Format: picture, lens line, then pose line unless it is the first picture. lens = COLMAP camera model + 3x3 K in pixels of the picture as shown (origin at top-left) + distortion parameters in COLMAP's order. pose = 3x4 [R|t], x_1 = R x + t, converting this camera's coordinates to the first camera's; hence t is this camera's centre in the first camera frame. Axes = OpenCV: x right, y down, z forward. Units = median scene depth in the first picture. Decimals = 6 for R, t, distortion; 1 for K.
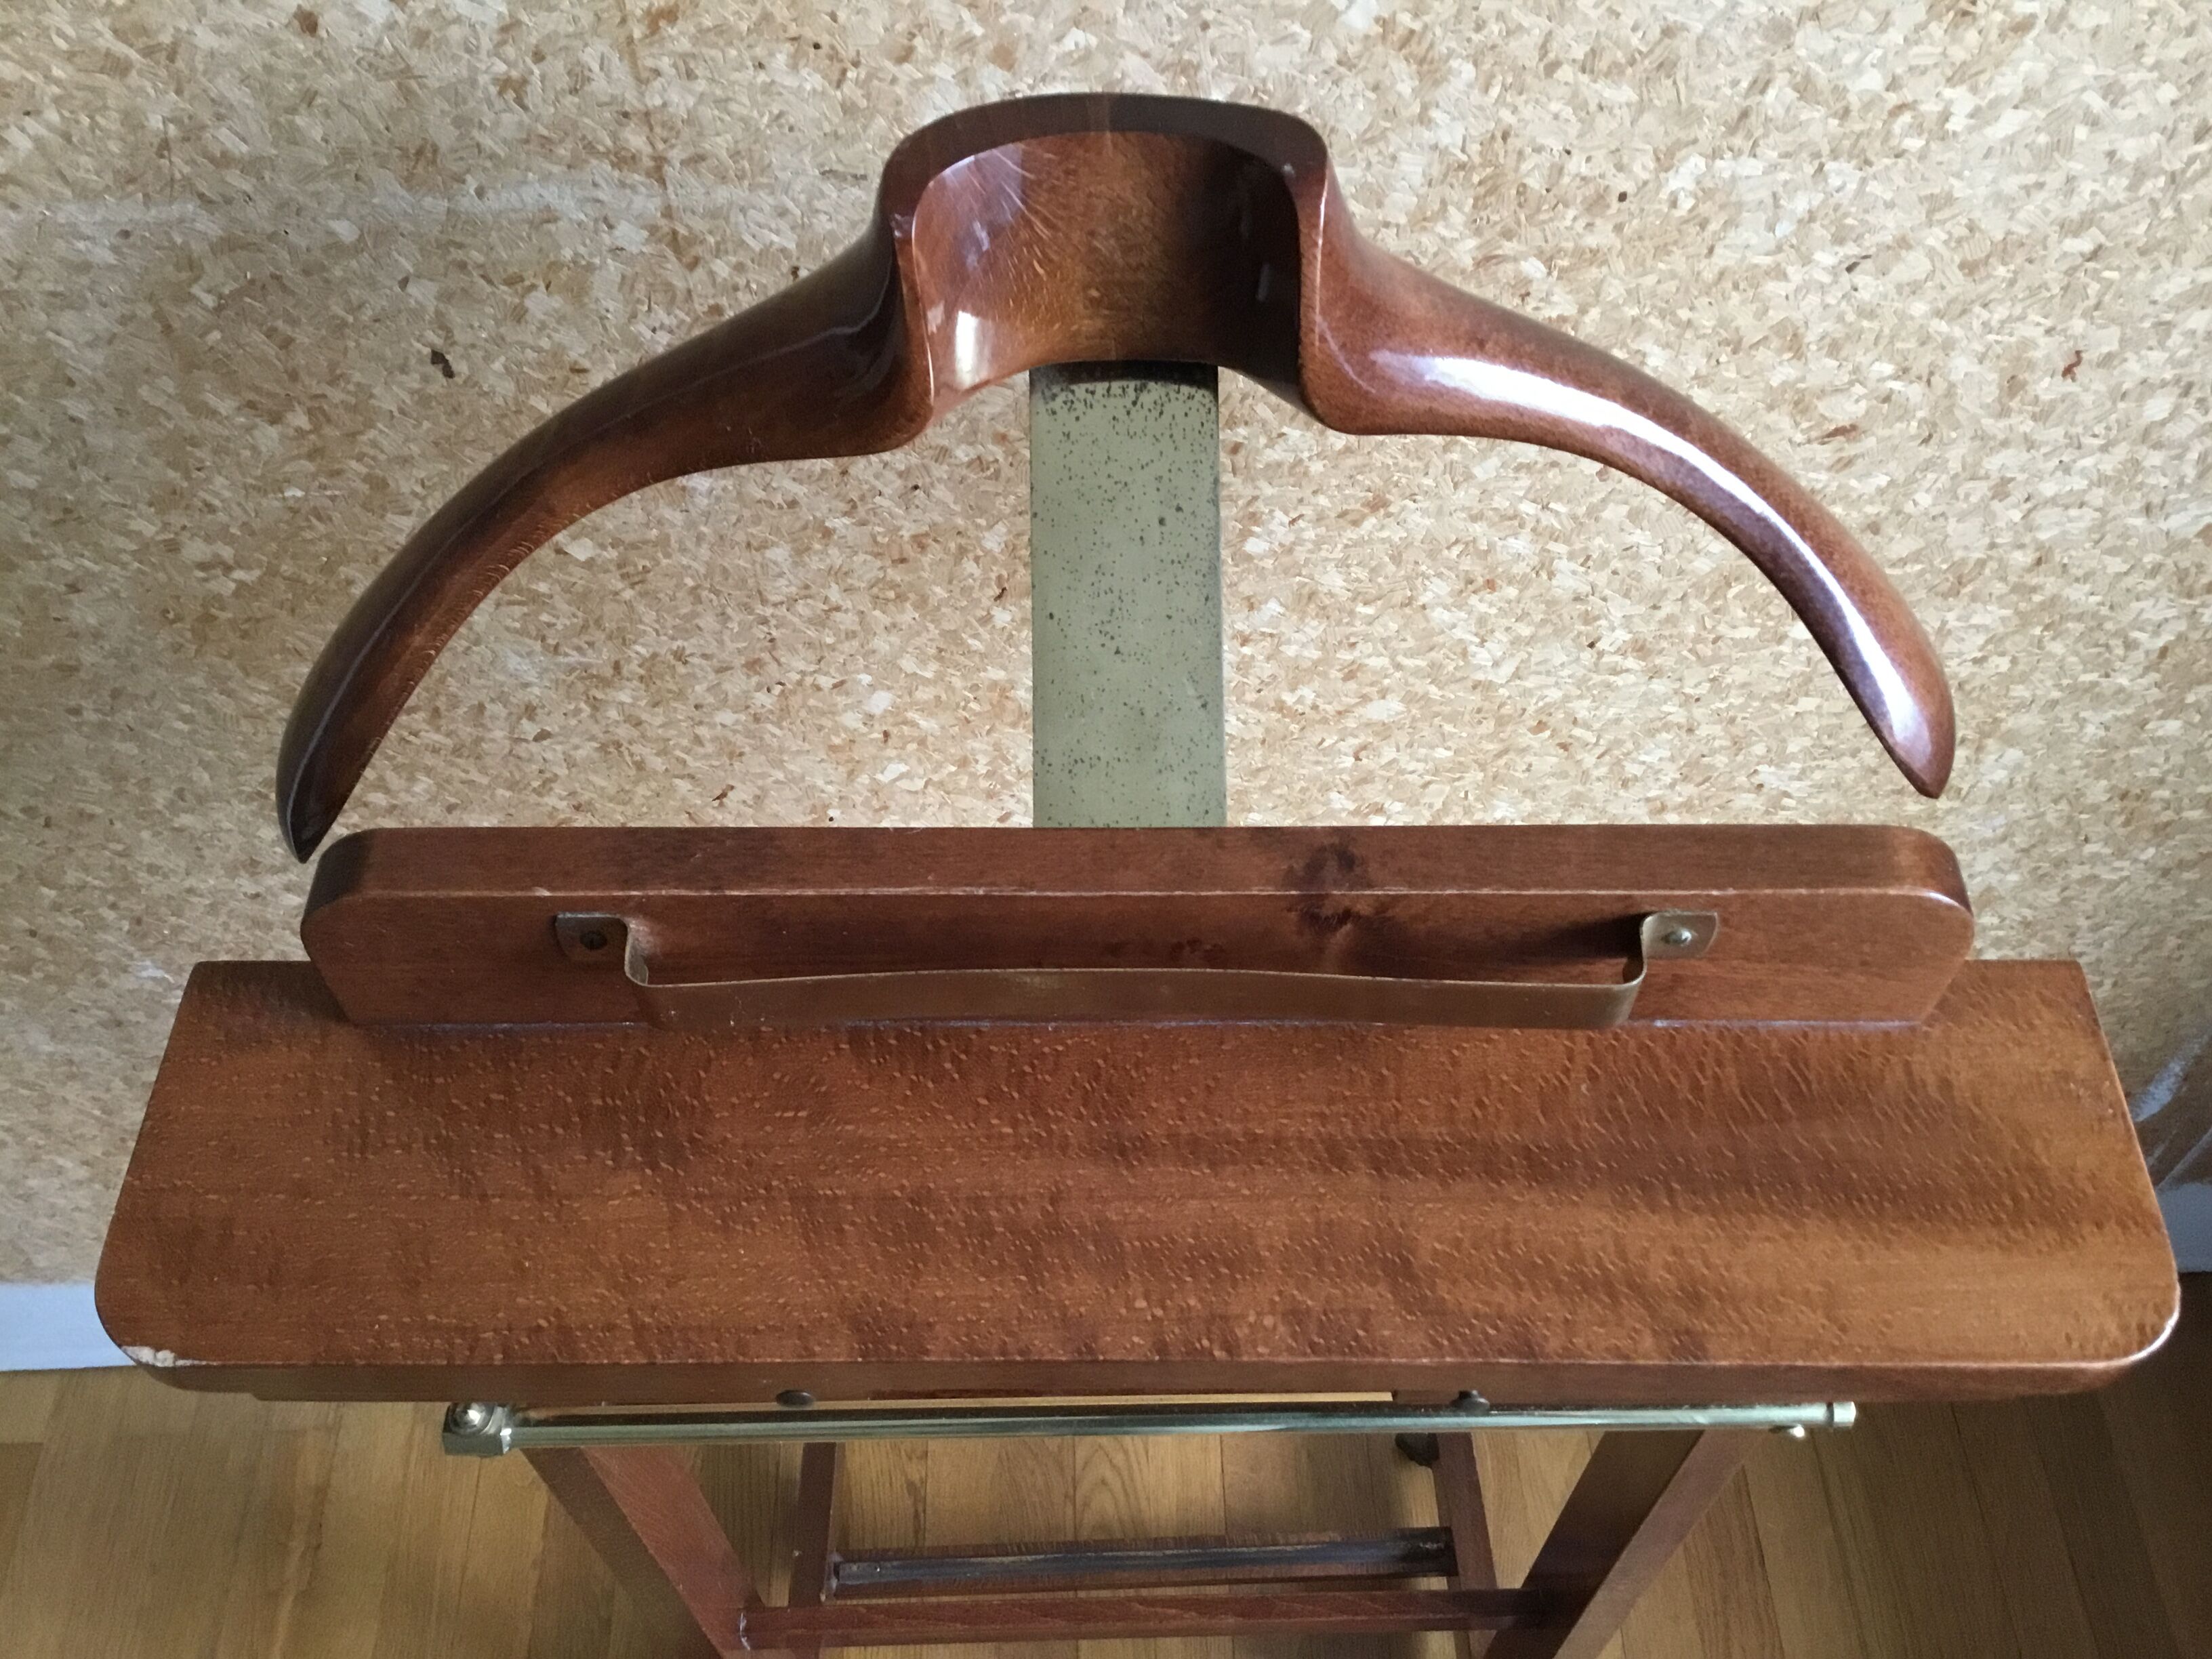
lens RADIAL K [[1984.5, 0, 1124.5], [0, 1984.5, 825.0], [0, 0, 1]] dist [0.144154, -0.310512]
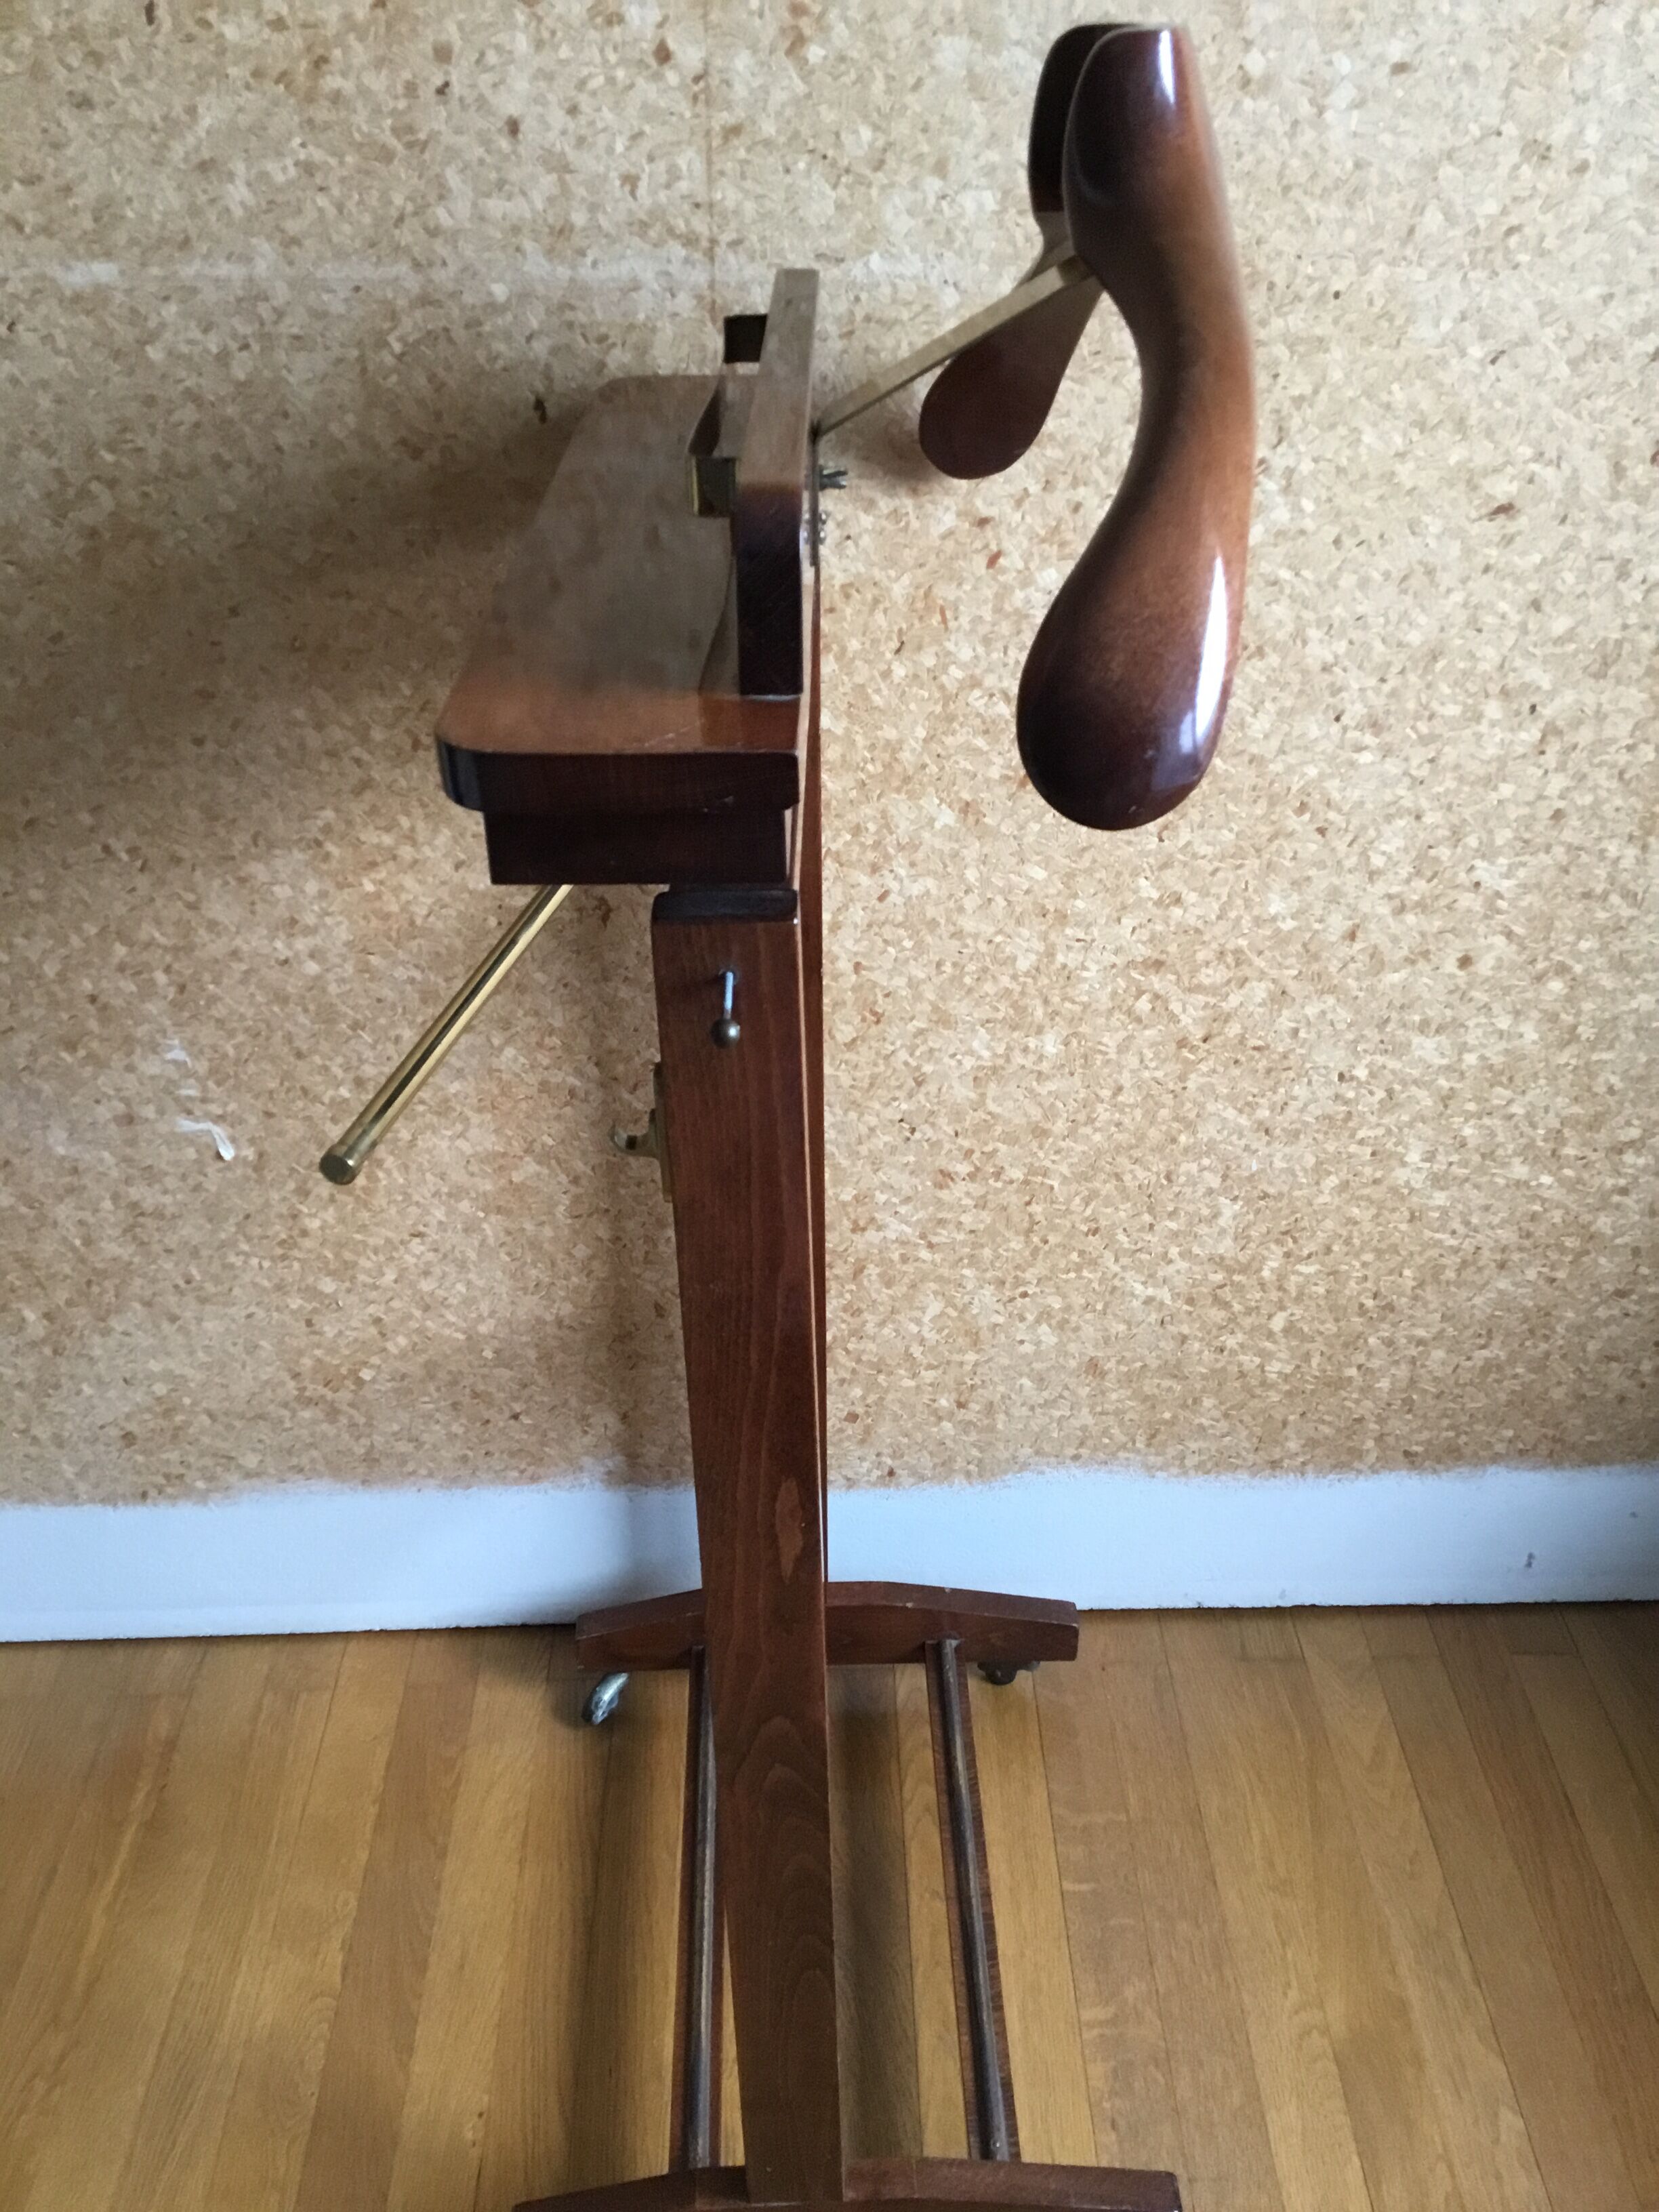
lens RADIAL K [[2016.3, 0, 837.1], [0, 2016.3, 1099.5], [0, 0, 1]] dist [0.149528, -0.292771]
pose [[0.999913, 0.013120, -0.001603, -0.104921], [-0.012752, 0.925597, -0.378295, 0.738928], [-0.003479, 0.378282, 0.925684, -0.178519]]
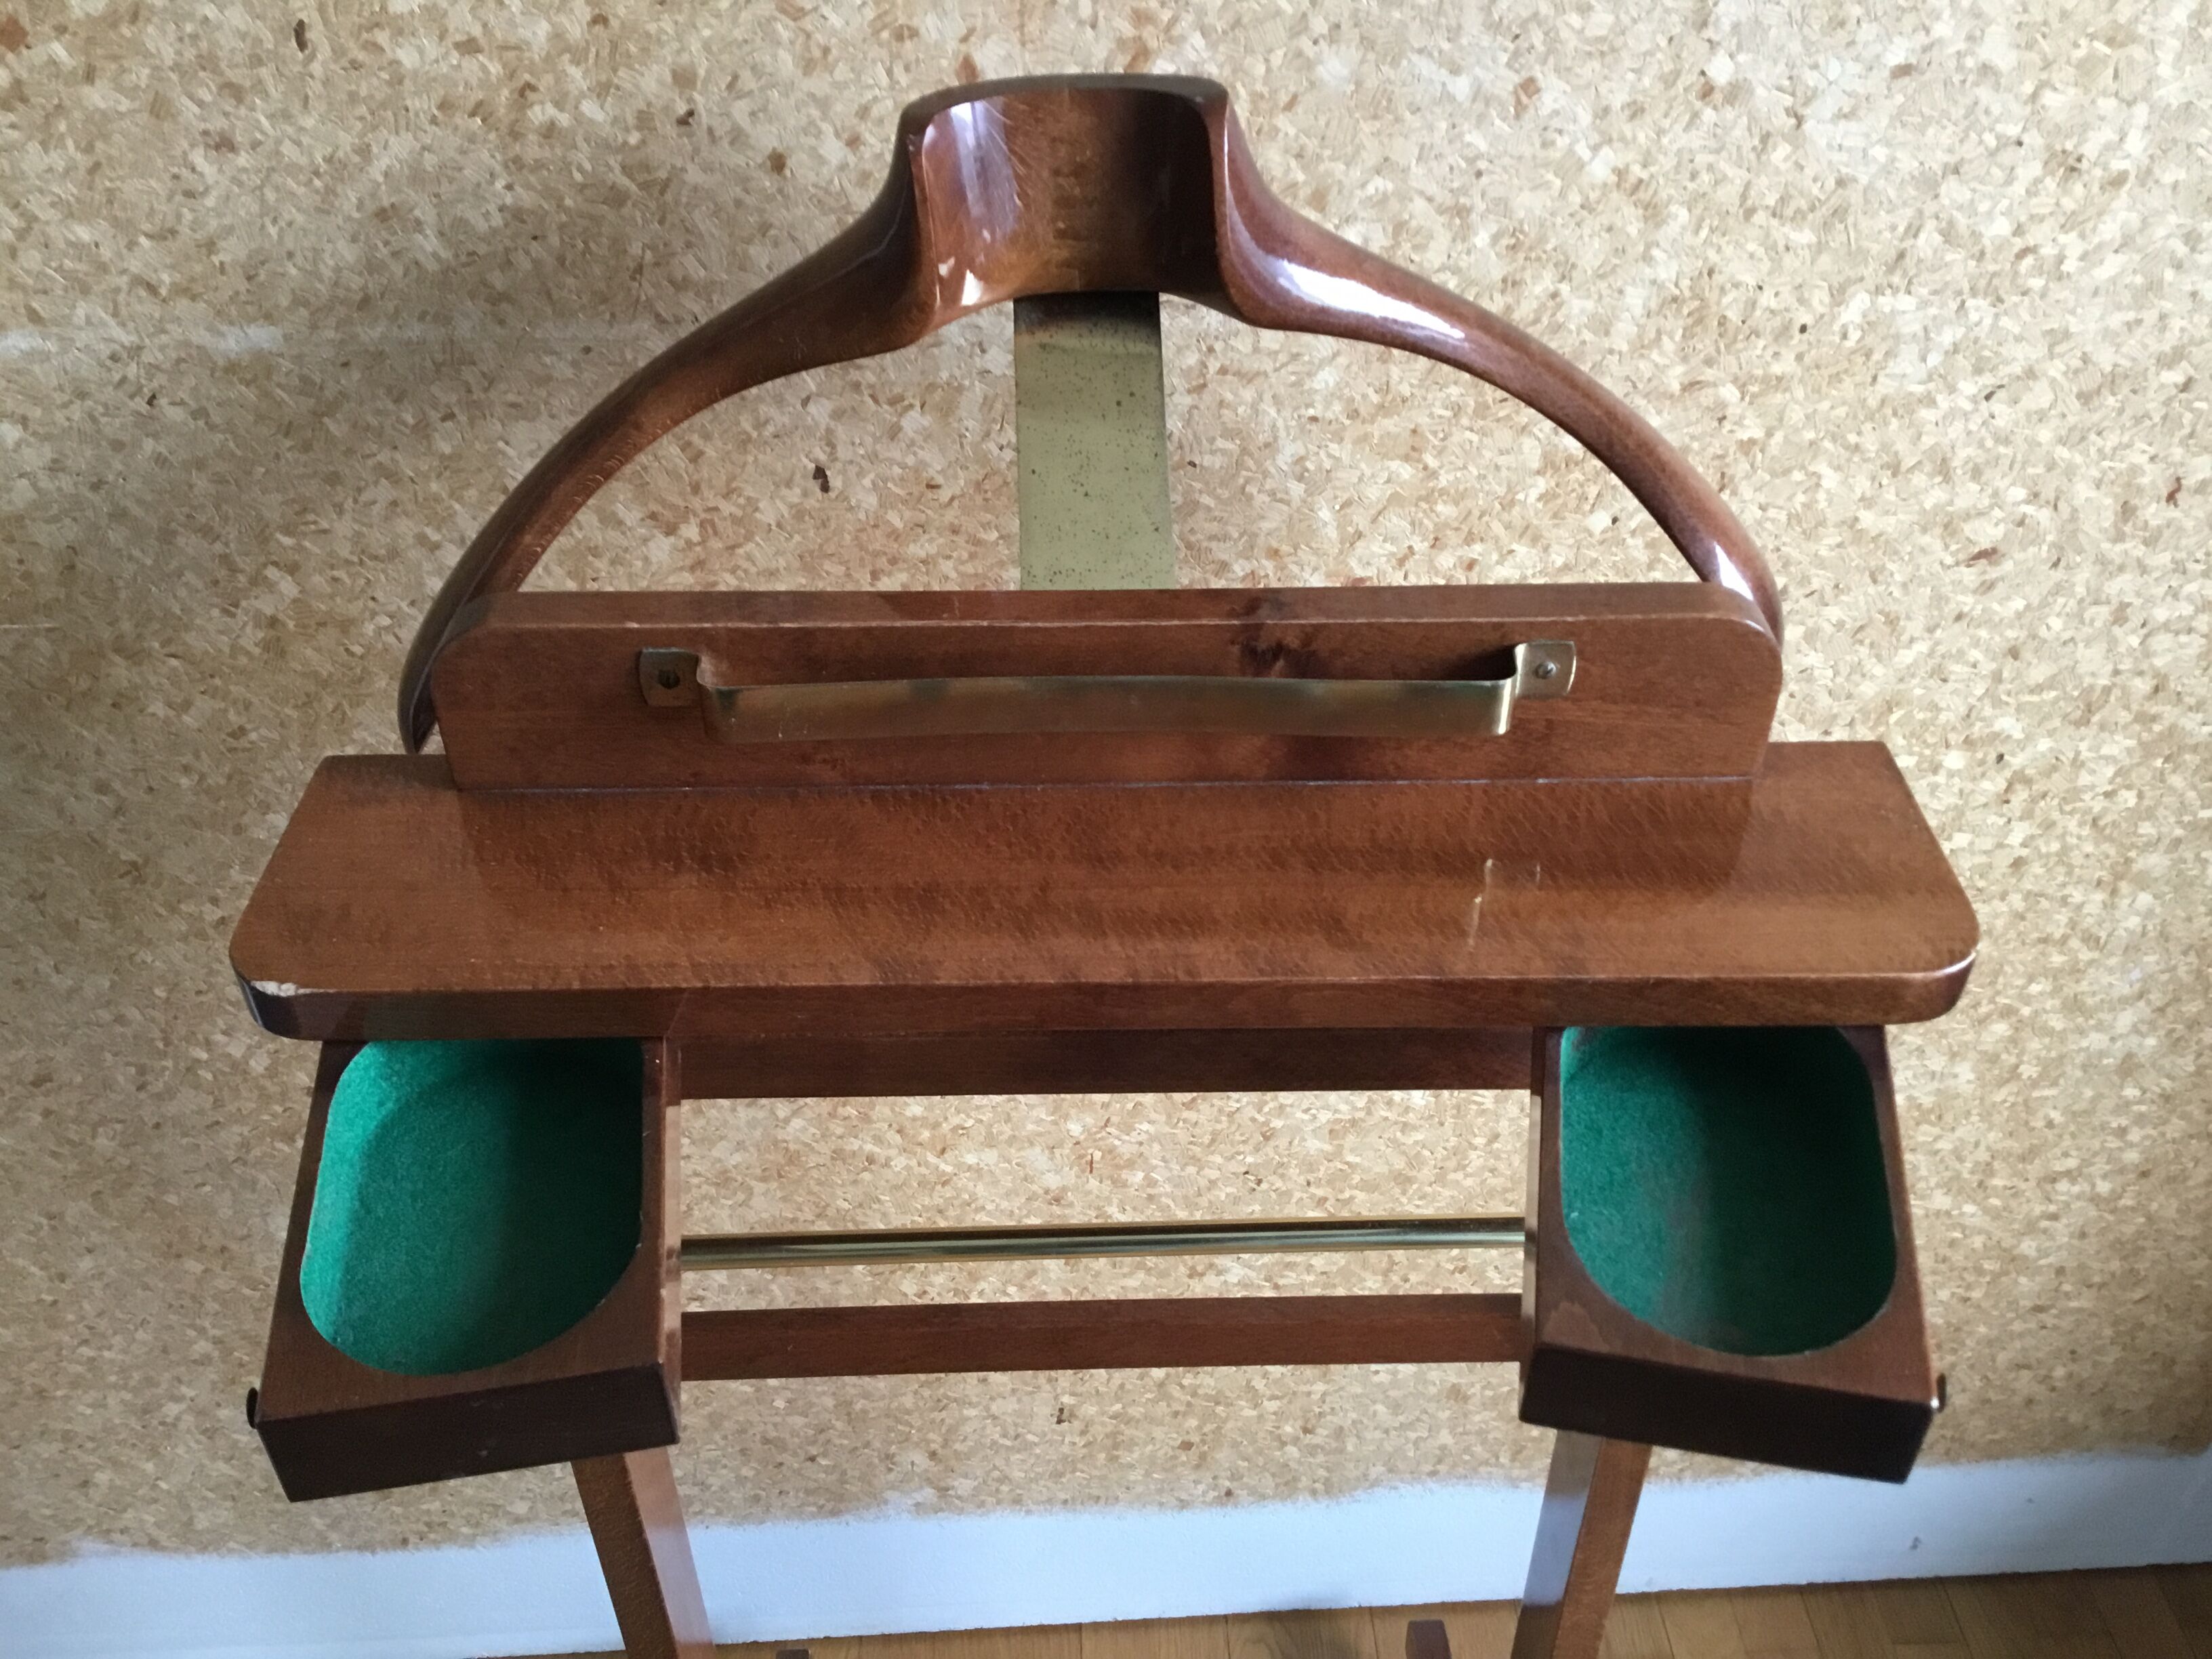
lens RADIAL K [[1986.0, 0, 1126.0], [0, 1986.0, 838.5], [0, 0, 1]] dist [0.141826, -0.283450]
pose [[0.999855, -0.004704, 0.016392, -0.164706], [0.009046, 0.961120, -0.275983, 0.283810], [-0.014456, 0.276091, 0.961023, -0.080216]]
